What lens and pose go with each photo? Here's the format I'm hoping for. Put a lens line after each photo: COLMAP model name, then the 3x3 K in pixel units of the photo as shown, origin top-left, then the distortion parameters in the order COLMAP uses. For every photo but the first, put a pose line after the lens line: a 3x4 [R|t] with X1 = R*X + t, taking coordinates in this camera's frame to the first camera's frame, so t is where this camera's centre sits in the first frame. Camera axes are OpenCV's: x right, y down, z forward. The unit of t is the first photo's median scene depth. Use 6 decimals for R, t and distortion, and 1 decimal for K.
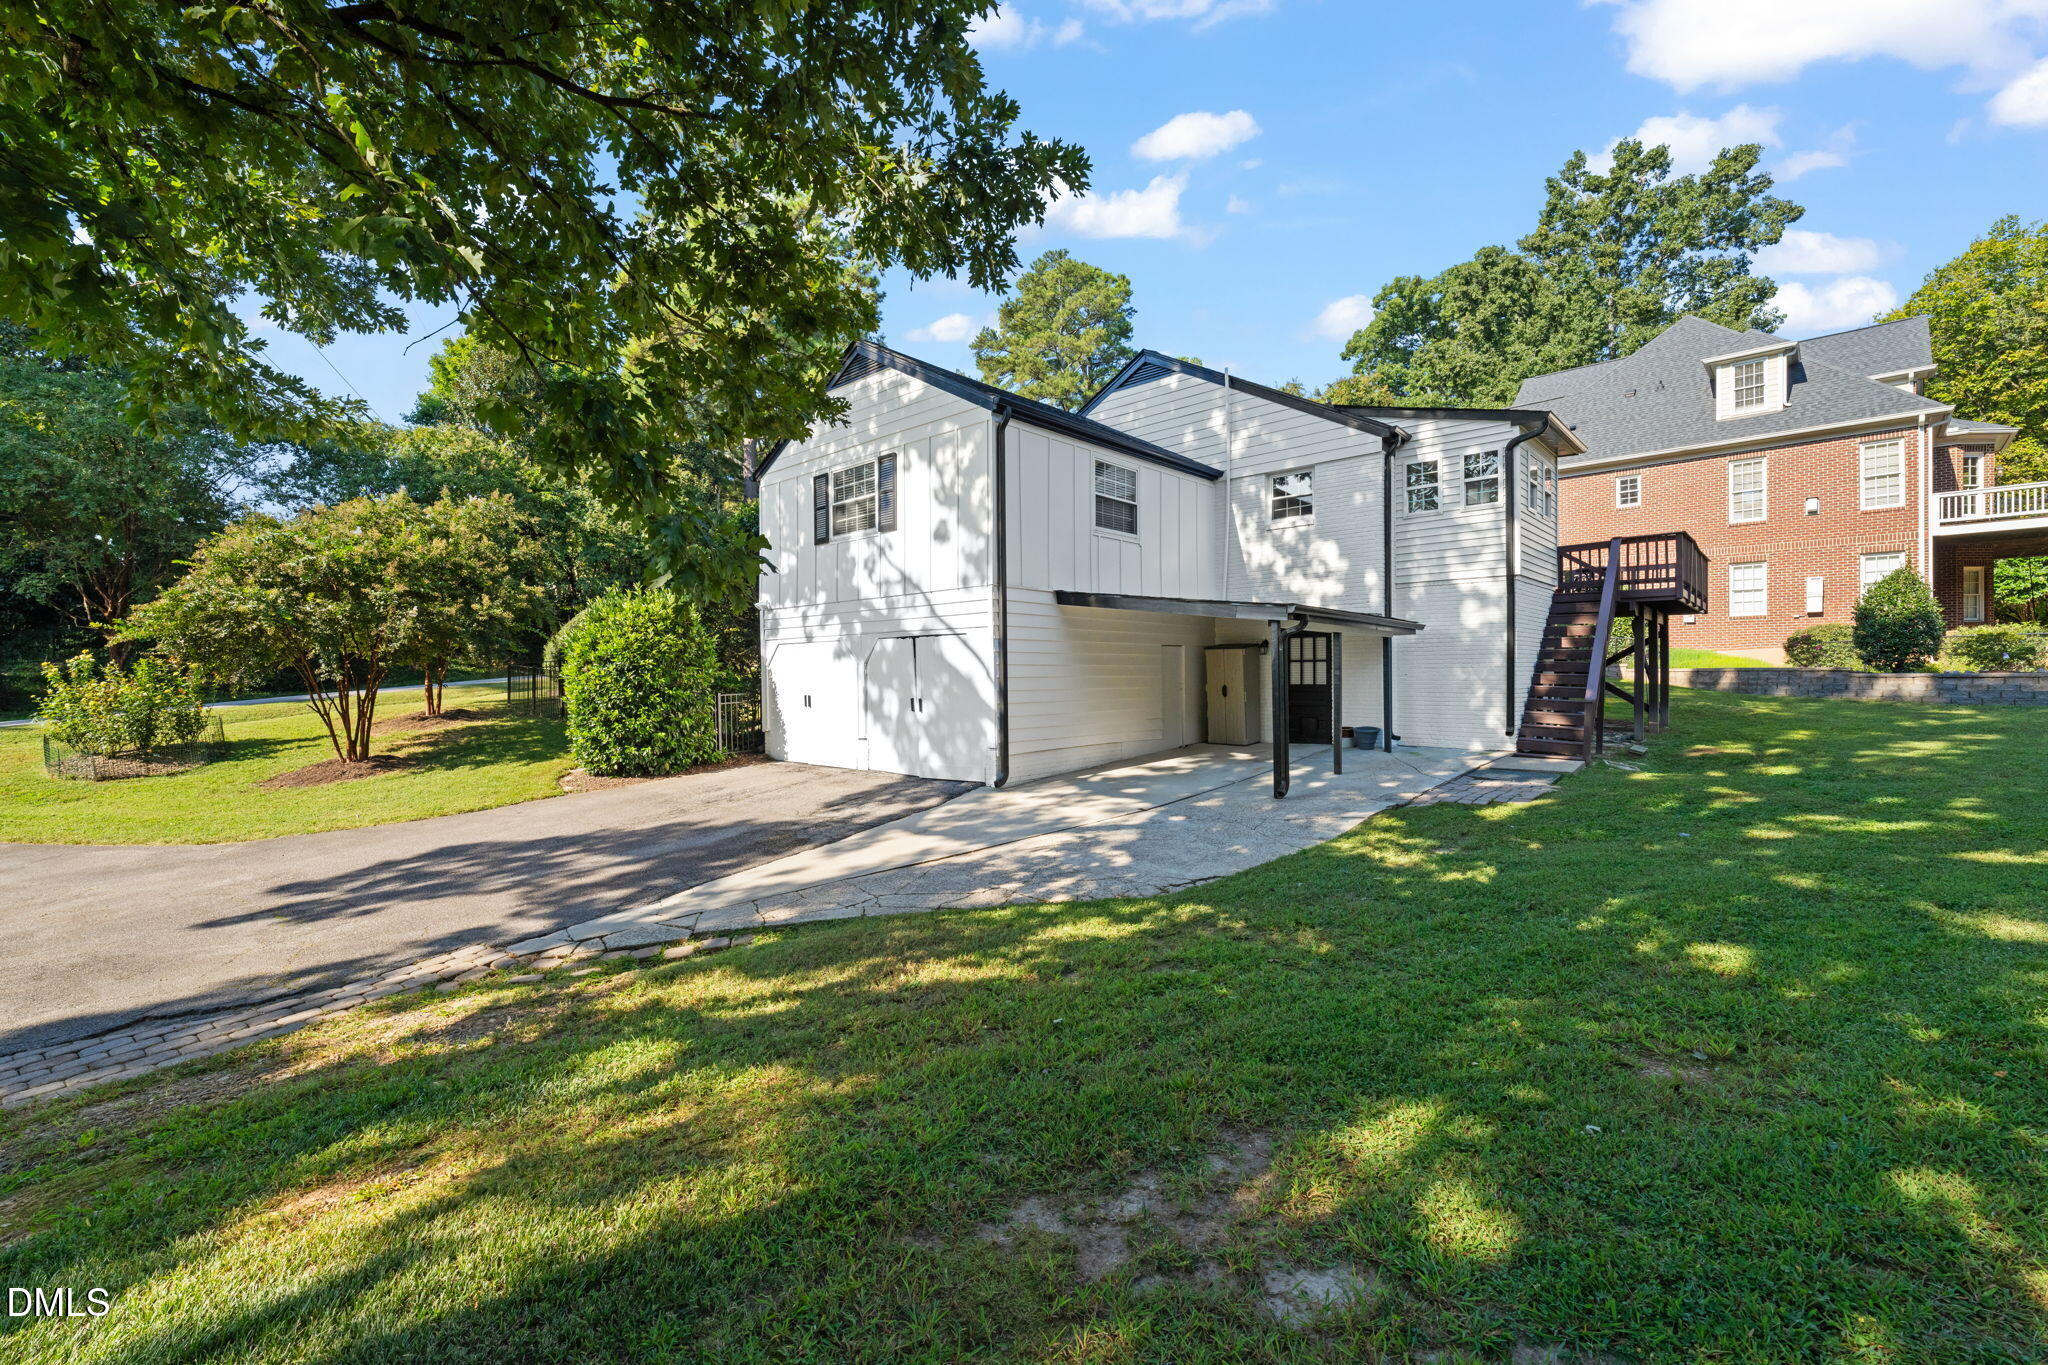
lens RADIAL K [[856.7, 0, 1016.7], [0, 856.7, 676.8], [0, 0, 1]] dist [0.001221, 0.000386]
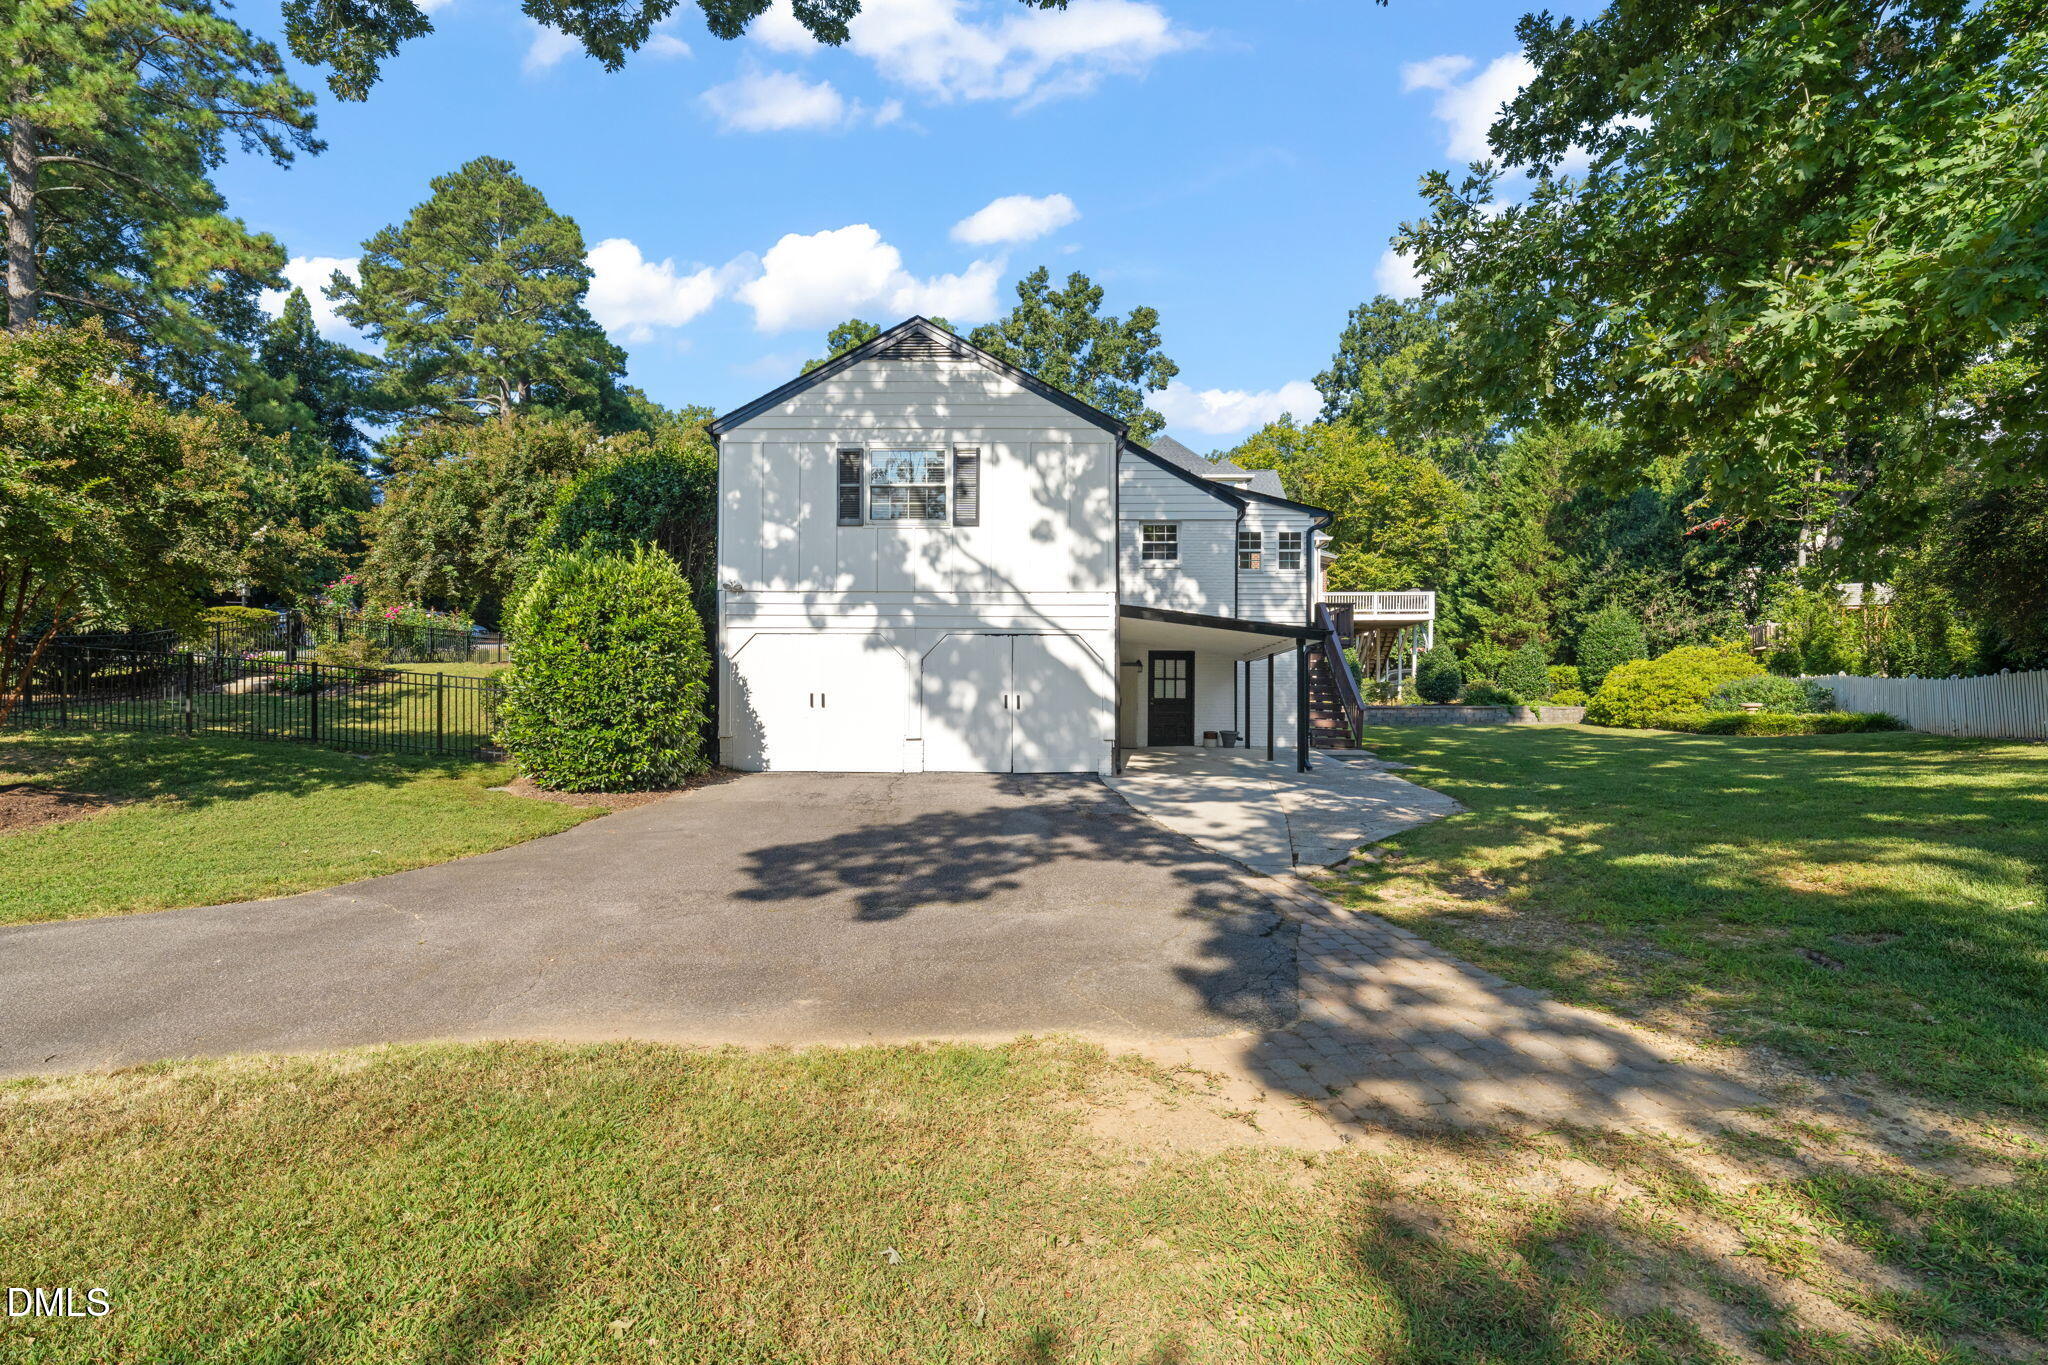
lens RADIAL K [[959.2, 0, 1023.1], [0, 959.2, 719.7], [0, 0, 1]] dist [0.002545, 0.000494]
pose [[0.745262, 0.015753, 0.666585, -0.635575], [-0.012384, 0.999875, -0.009783, 0.050352], [-0.666656, -0.000964, 0.745365, 0.110782]]
